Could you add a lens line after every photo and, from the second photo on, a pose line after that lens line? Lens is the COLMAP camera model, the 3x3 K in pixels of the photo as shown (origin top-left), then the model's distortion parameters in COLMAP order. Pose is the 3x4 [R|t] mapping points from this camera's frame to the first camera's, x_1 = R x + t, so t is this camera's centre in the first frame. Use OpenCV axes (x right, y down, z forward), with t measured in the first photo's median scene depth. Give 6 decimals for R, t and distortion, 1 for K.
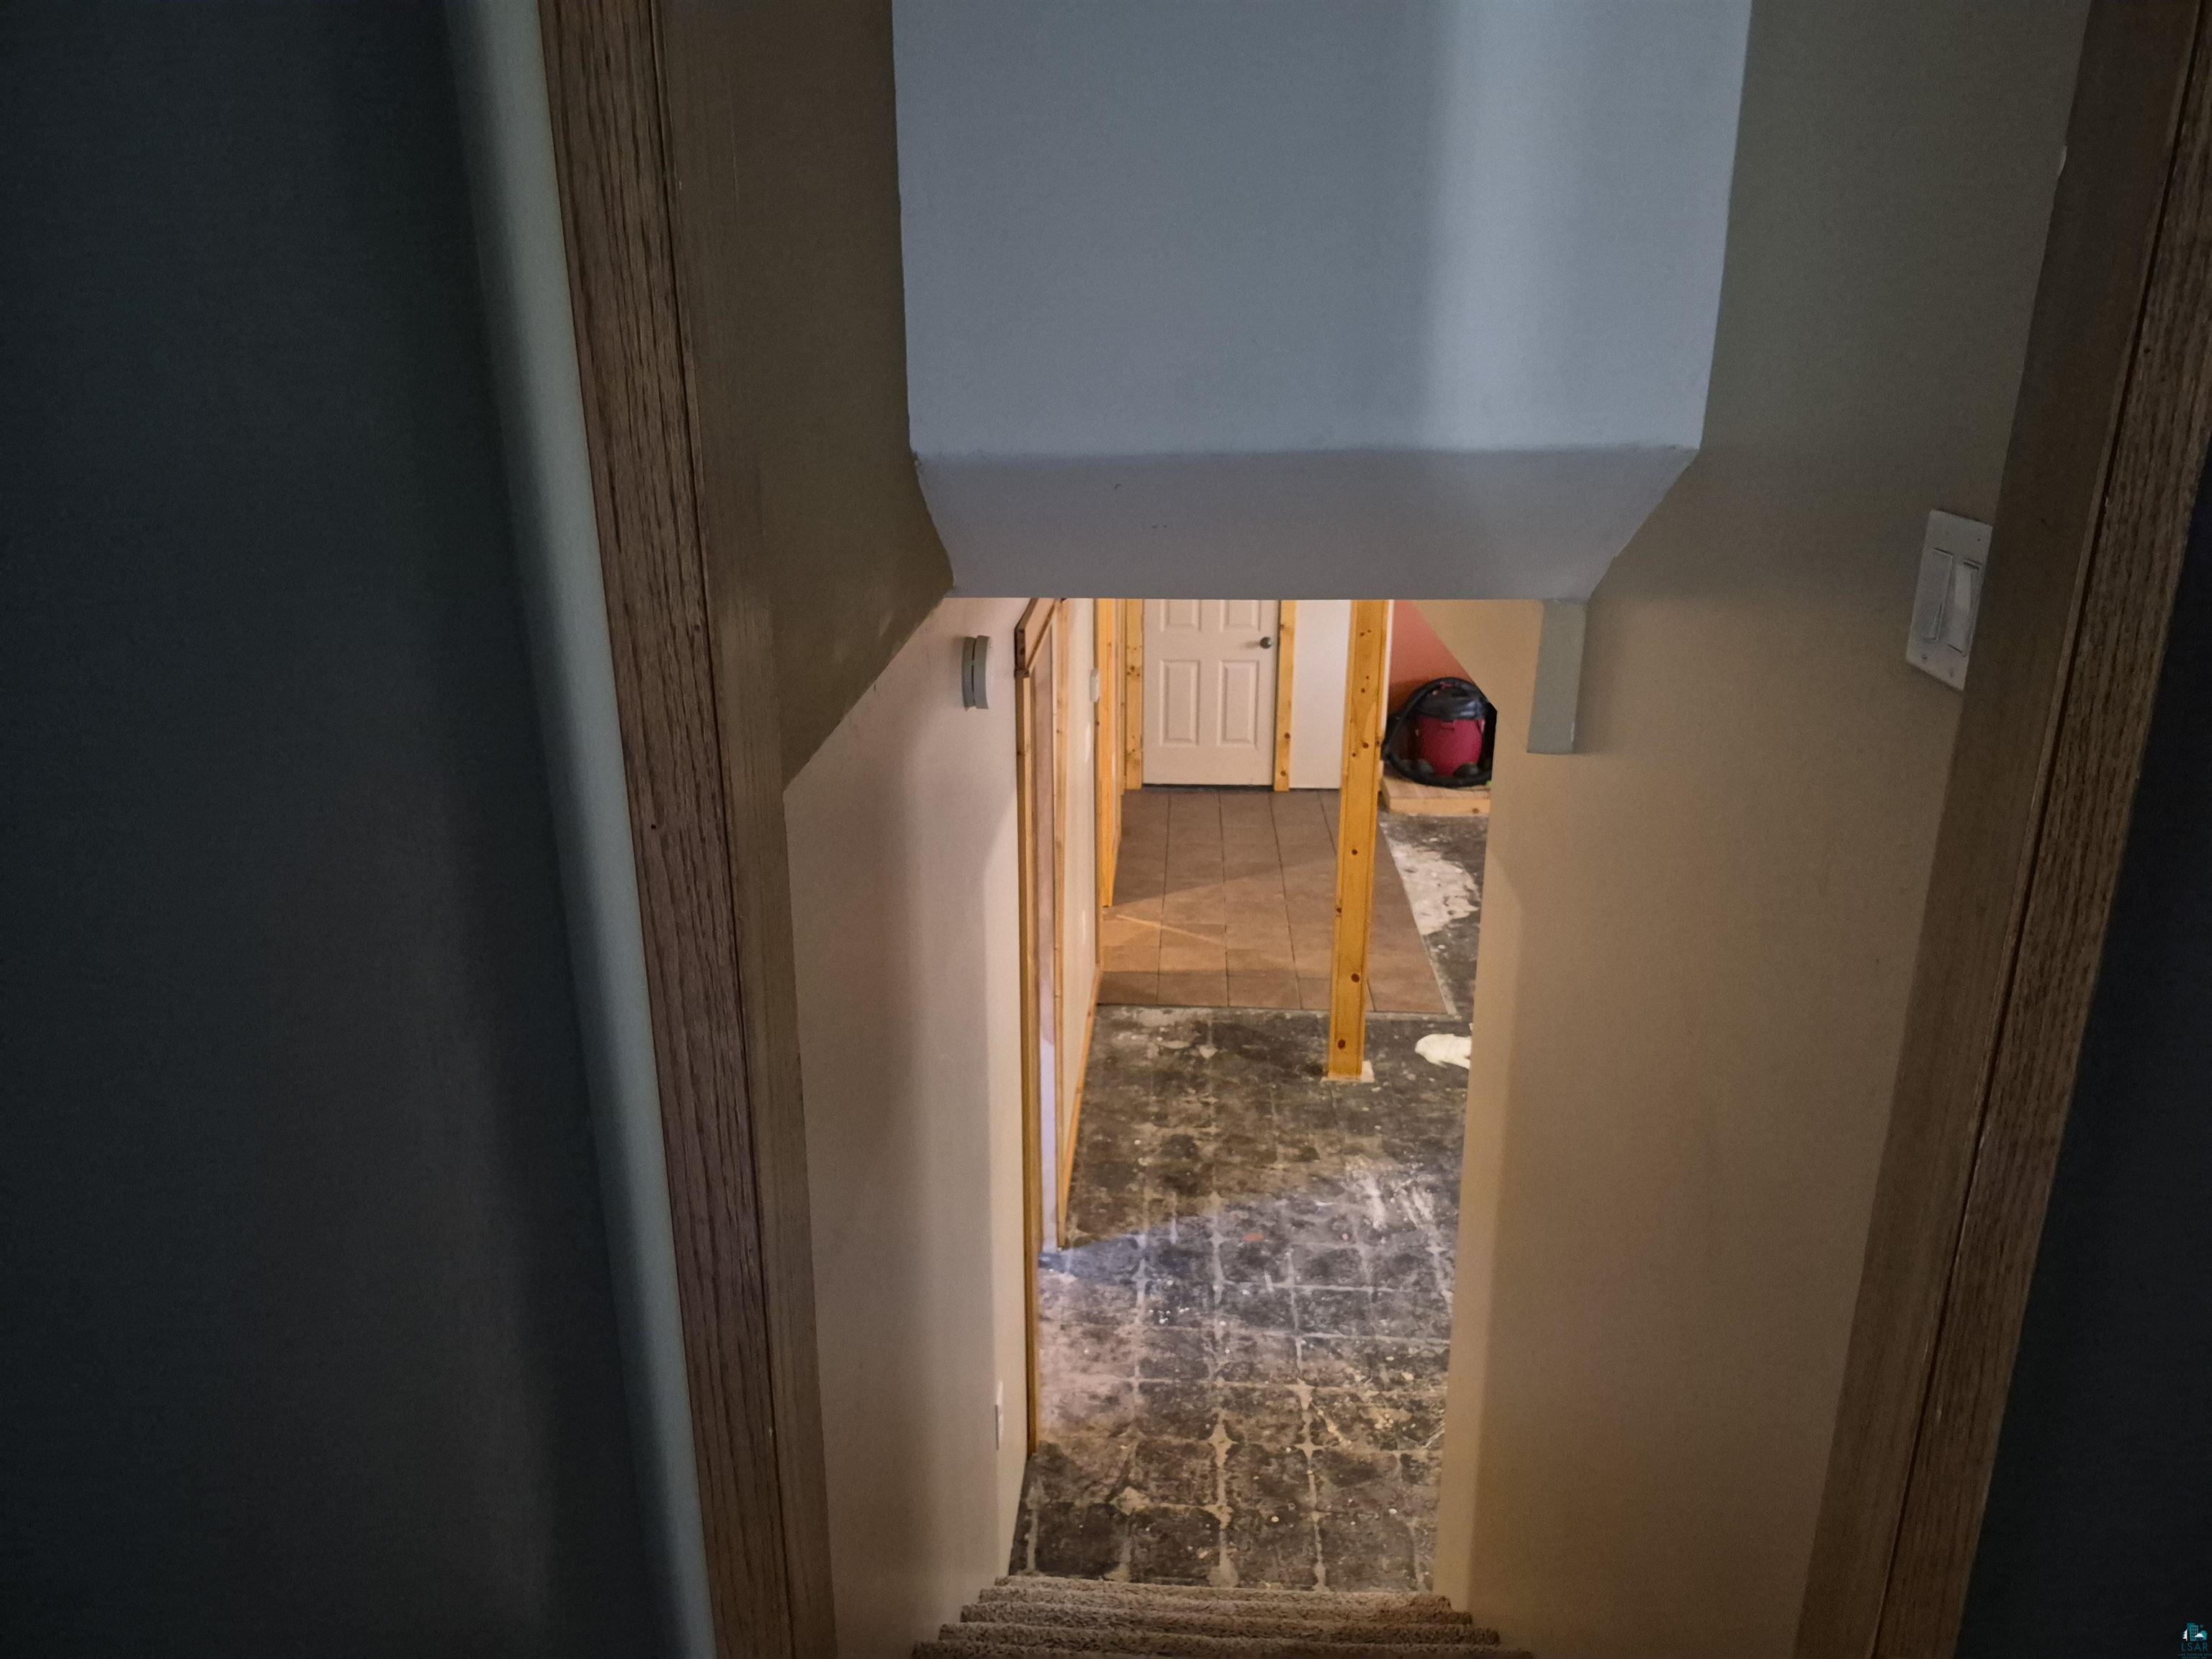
lens RADIAL K [[1544.0, 0, 1102.2], [0, 1544.0, 813.4], [0, 0, 1]] dist [0.053971, -0.053051]
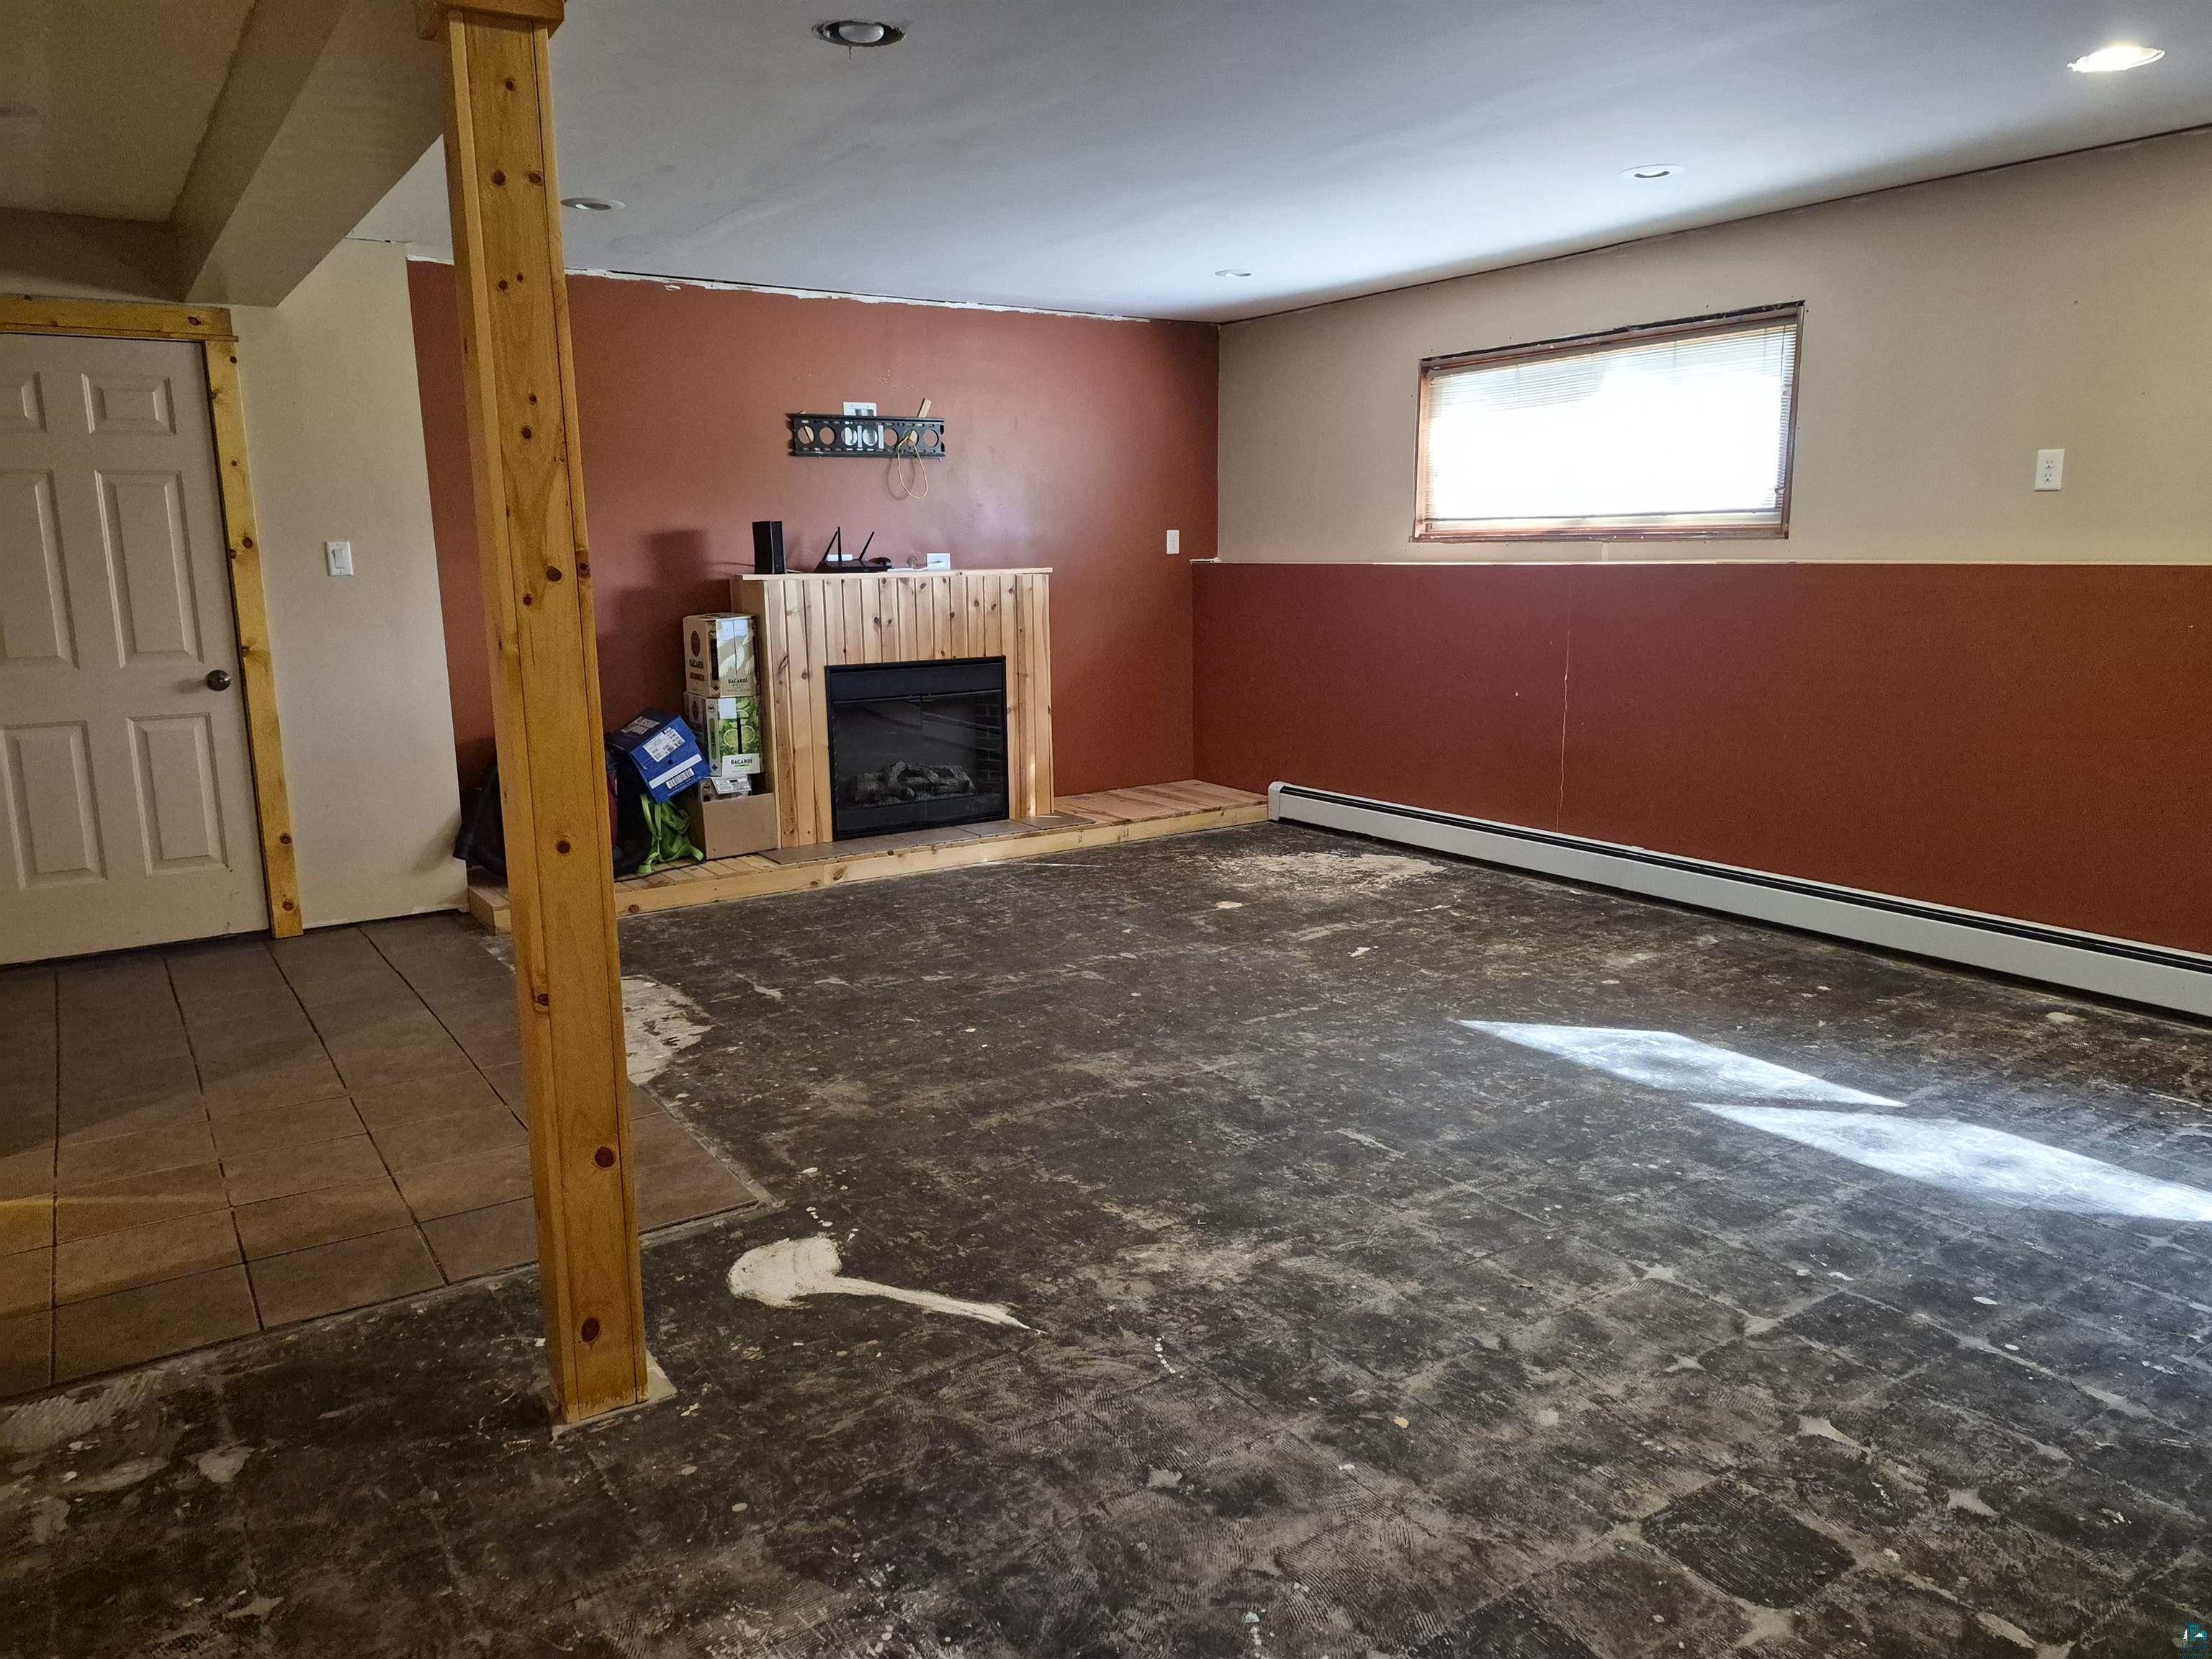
lens RADIAL K [[1544.0, 0, 1102.2], [0, 1544.0, 813.4], [0, 0, 1]] dist [0.053971, -0.053051]
pose [[0.801085, -0.120232, 0.586351, 0.033625], [0.200624, 0.976886, -0.073784, 0.066839], [-0.563927, 0.176744, 0.806690, 0.519140]]
